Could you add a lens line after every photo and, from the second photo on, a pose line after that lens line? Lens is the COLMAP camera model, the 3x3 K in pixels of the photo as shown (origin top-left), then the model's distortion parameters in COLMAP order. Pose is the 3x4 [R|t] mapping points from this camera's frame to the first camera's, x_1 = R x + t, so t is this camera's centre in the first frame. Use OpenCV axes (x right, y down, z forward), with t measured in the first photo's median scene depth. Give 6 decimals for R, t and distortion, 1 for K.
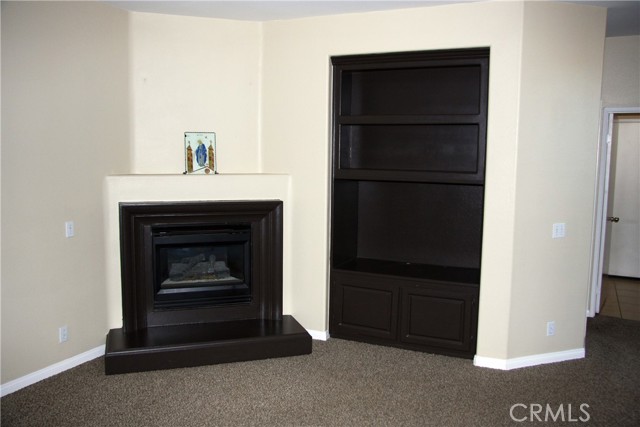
lens RADIAL K [[554.8, 0, 320.0], [0, 554.8, 213.5], [0, 0, 1]] dist [-0.076921, -0.000483]
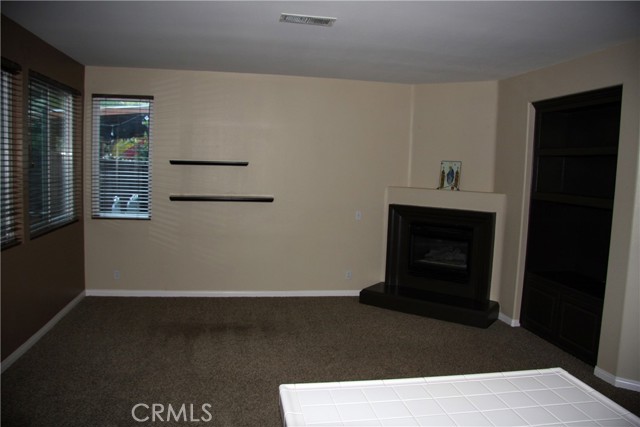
lens RADIAL K [[494.0, 0, 321.9], [0, 494.0, 218.0], [0, 0, 1]] dist [-0.179603, 0.110110]
pose [[0.573940, 0.091595, -0.813759, 0.638849], [-0.115770, 0.992820, 0.030098, 0.001555], [0.810673, 0.076934, 0.580423, -0.002814]]
